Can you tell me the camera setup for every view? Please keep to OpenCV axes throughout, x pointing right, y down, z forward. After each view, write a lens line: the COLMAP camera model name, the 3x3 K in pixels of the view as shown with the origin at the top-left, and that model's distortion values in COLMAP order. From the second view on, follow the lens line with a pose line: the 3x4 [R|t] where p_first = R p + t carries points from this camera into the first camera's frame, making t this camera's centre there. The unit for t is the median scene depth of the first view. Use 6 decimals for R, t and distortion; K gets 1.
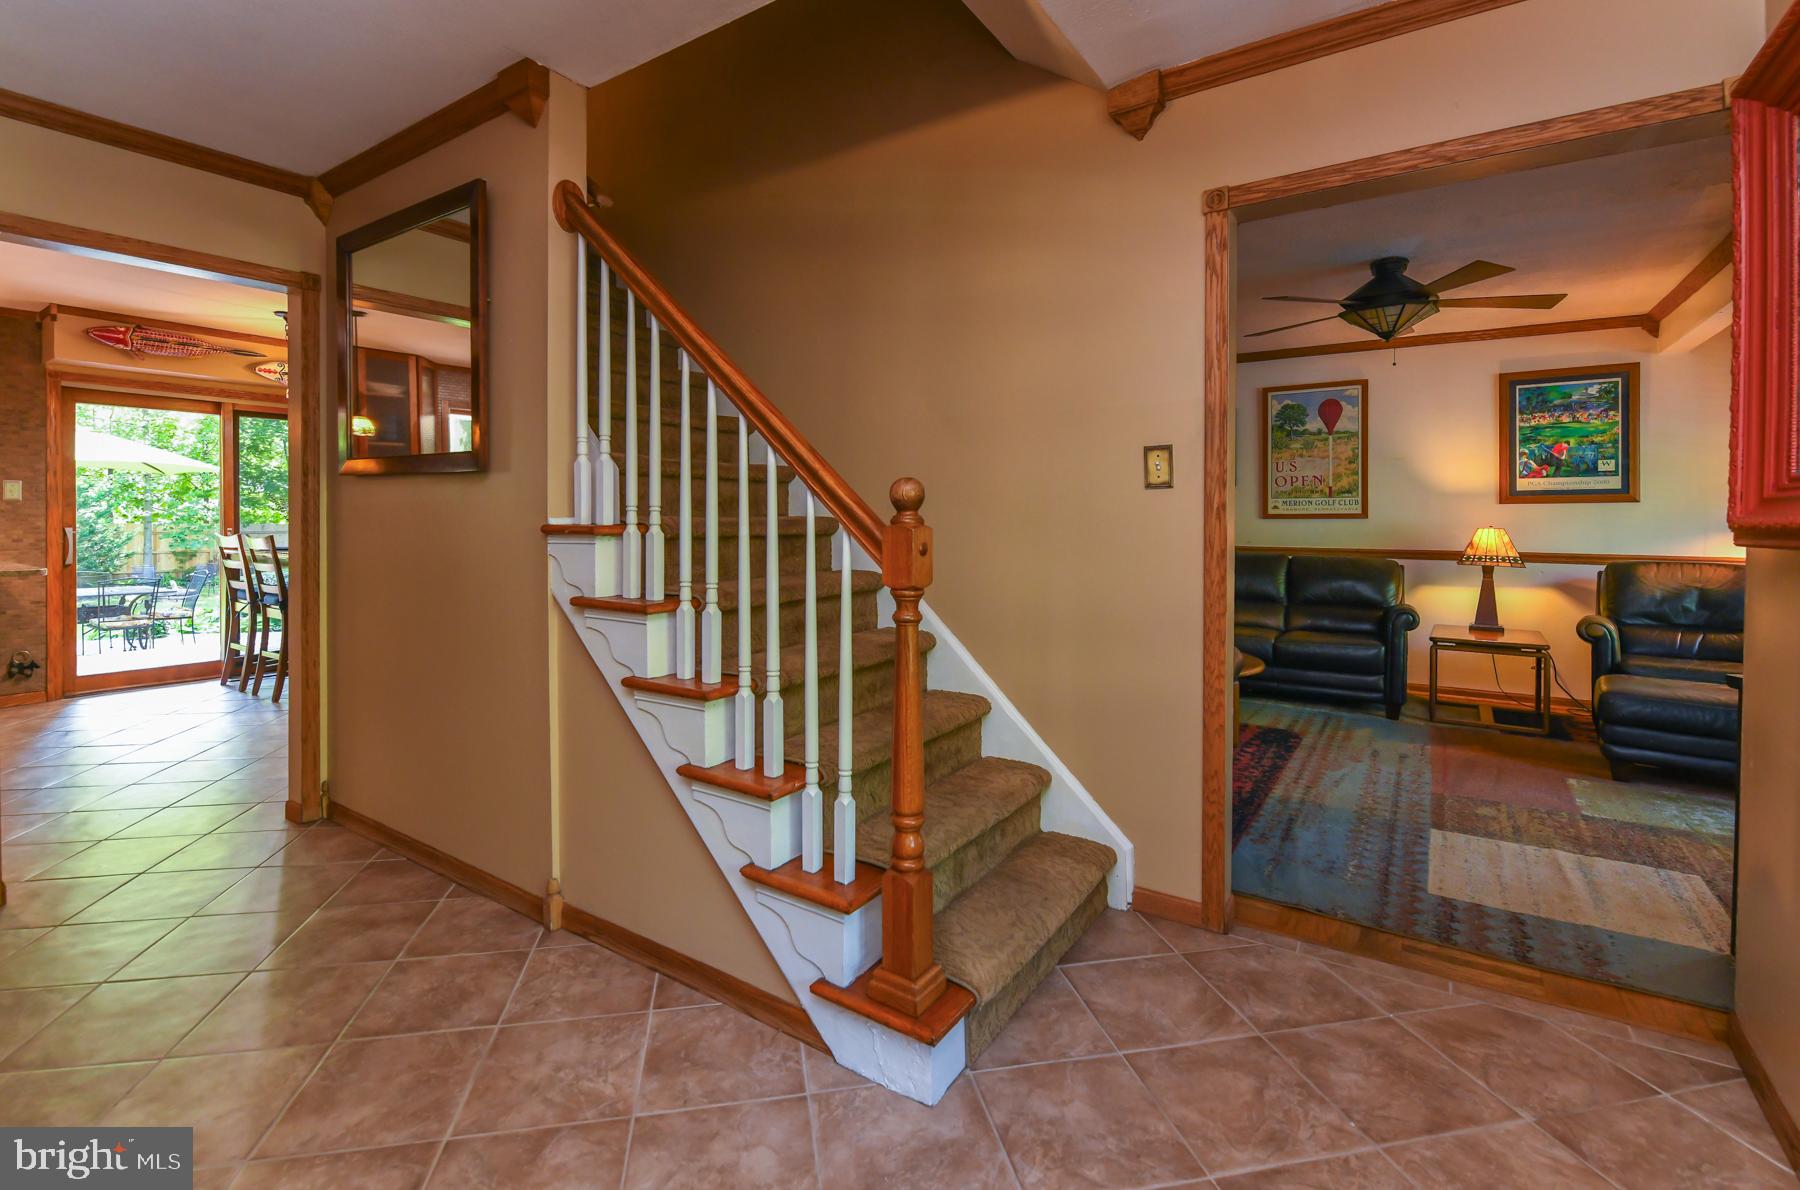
lens RADIAL K [[797.1, 0, 898.2], [0, 797.1, 529.6], [0, 0, 1]] dist [0.022719, -0.015578]
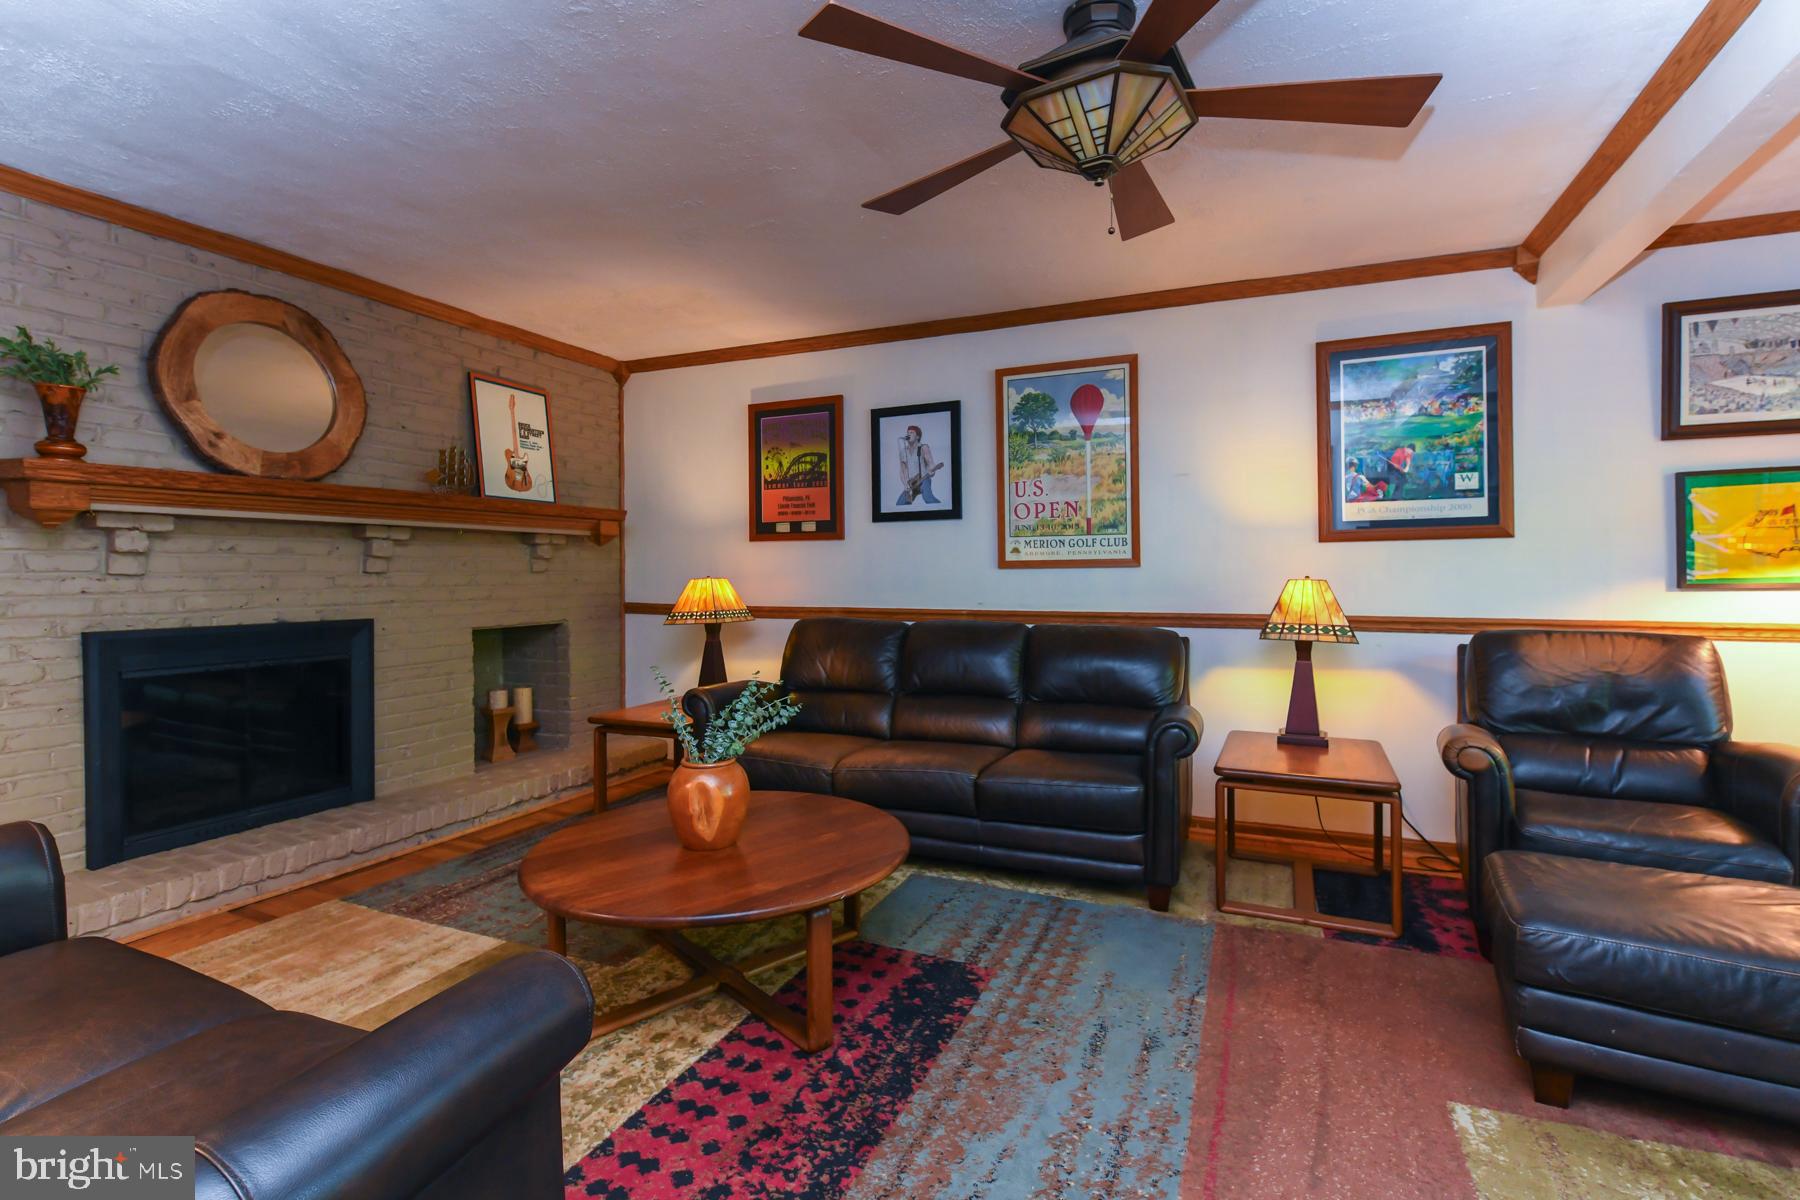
lens RADIAL K [[810.3, 0, 893.9], [0, 810.3, 581.7], [0, 0, 1]] dist [0.003930, -0.009556]
pose [[0.987574, -0.010226, 0.156823, 0.608772], [0.010657, 0.999941, -0.001908, -0.004336], [-0.156794, 0.003556, 0.987625, 0.810331]]
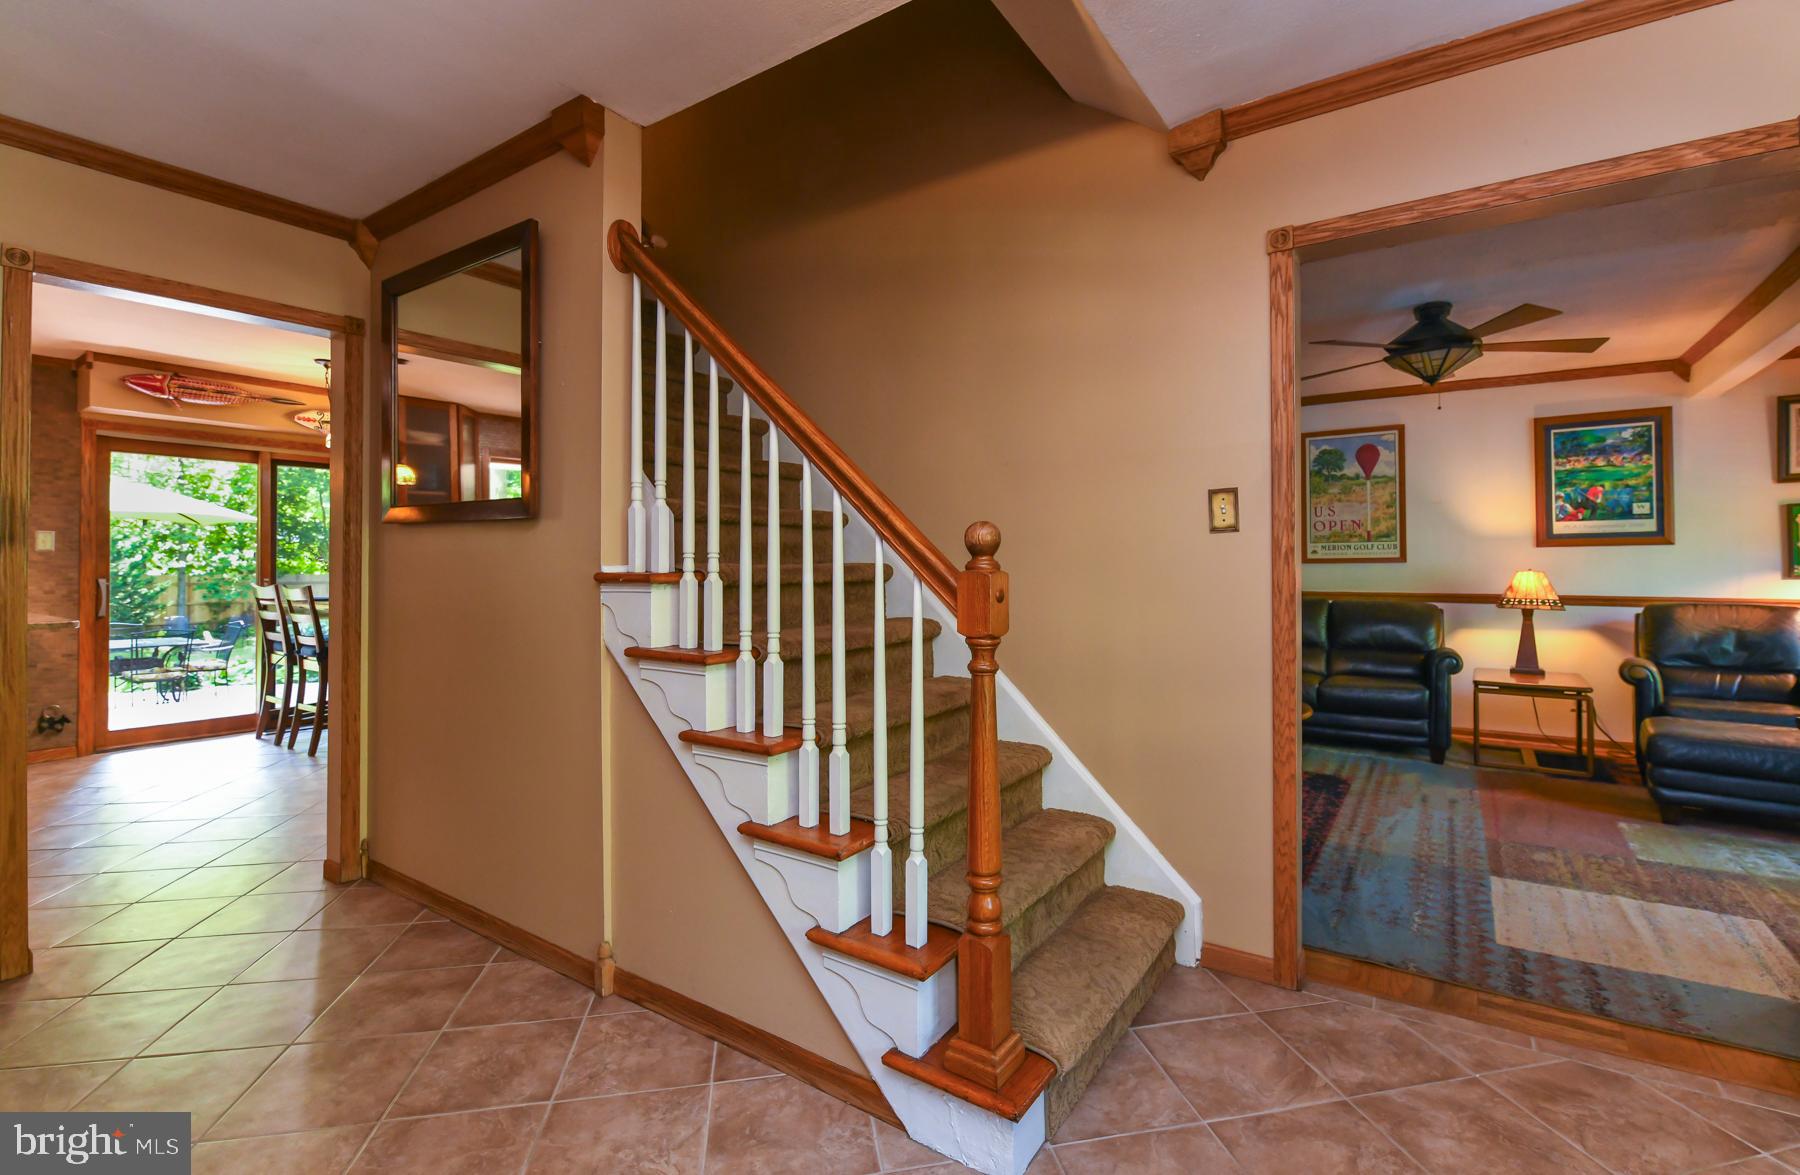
lens RADIAL K [[791.2, 0, 938.3], [0, 791.2, 560.9], [0, 0, 1]] dist [0.015617, -0.012749]
pose [[0.999931, -0.005735, 0.010219, -0.024164], [0.005934, 0.999792, -0.019514, 0.000330], [-0.010105, 0.019573, 0.999757, 0.023102]]
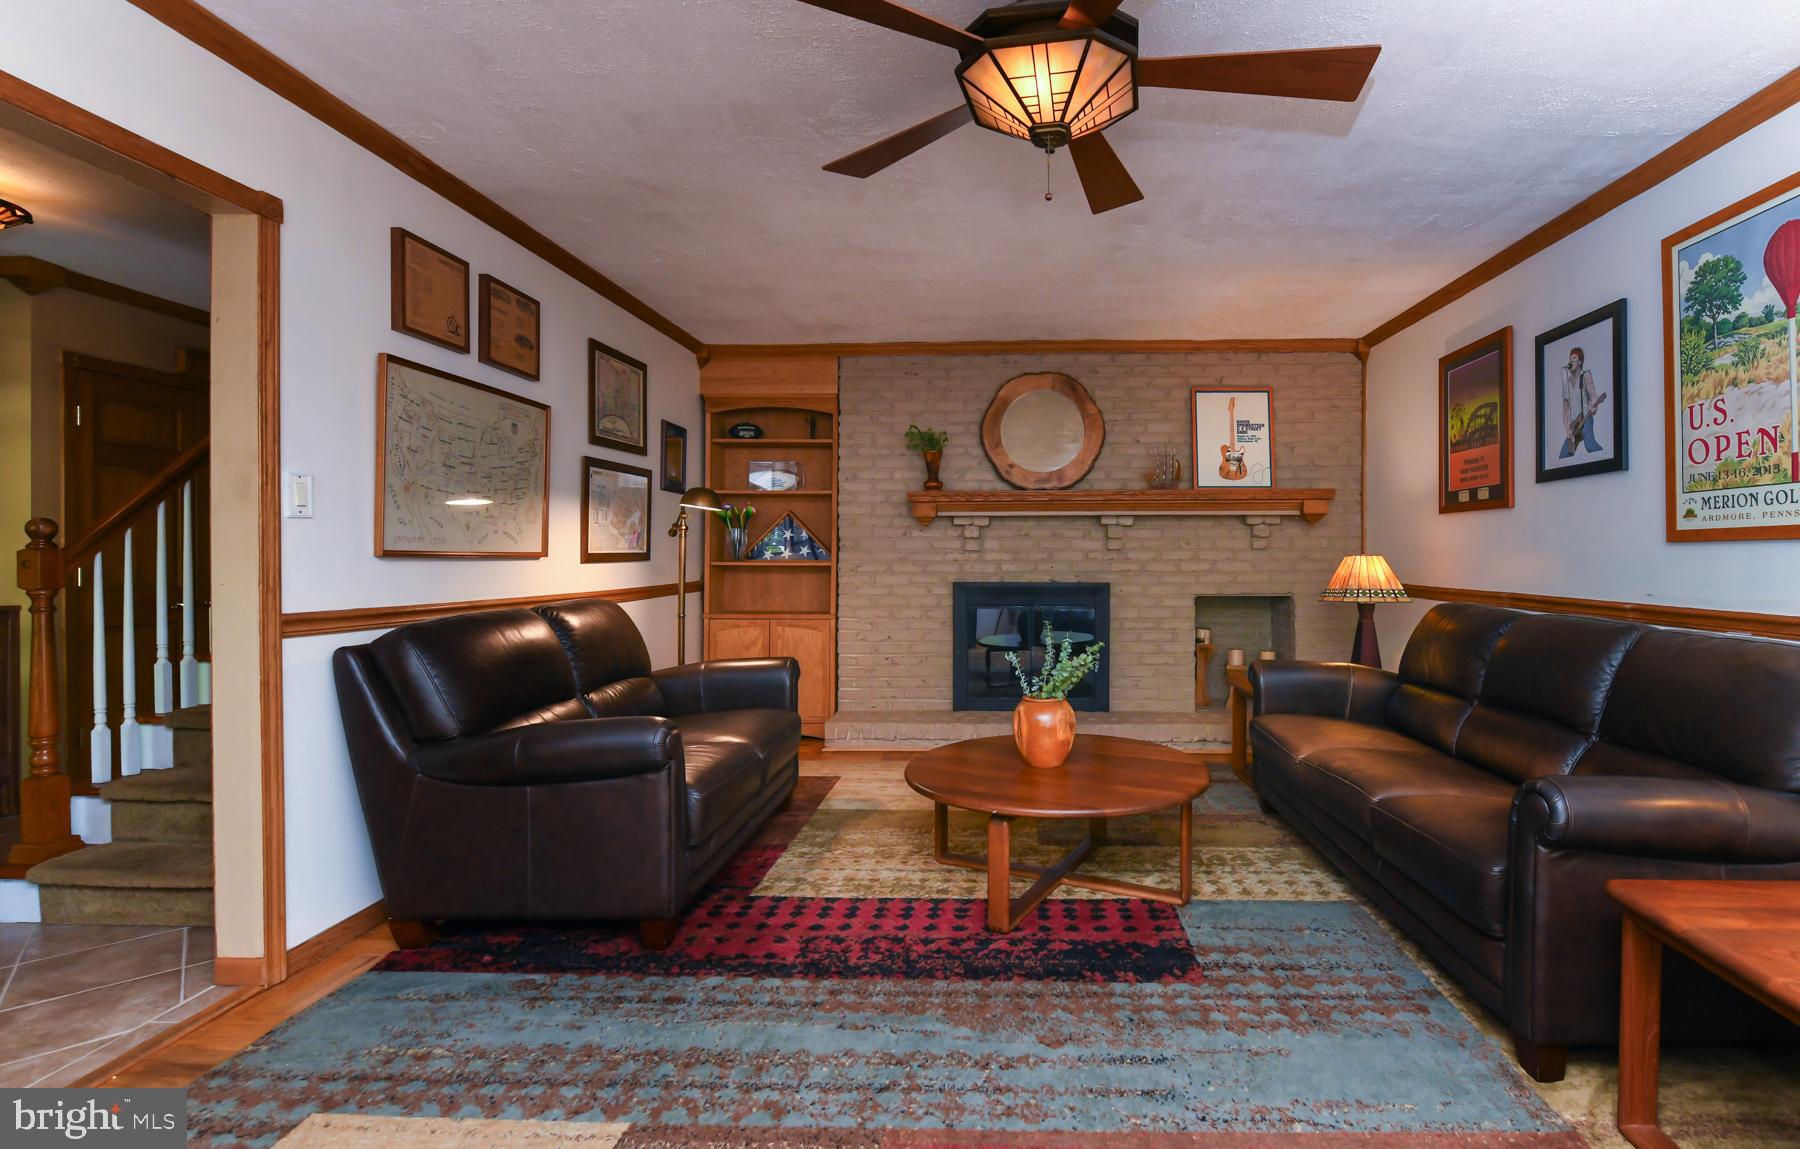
lens RADIAL K [[811.3, 0, 1011.6], [0, 811.3, 567.3], [0, 0, 1]] dist [-0.010771, -0.000516]
pose [[0.540230, 0.008486, -0.841475, 1.447909], [-0.007143, 0.999959, 0.005498, 0.001151], [0.841487, 0.003040, 0.540268, 1.073191]]
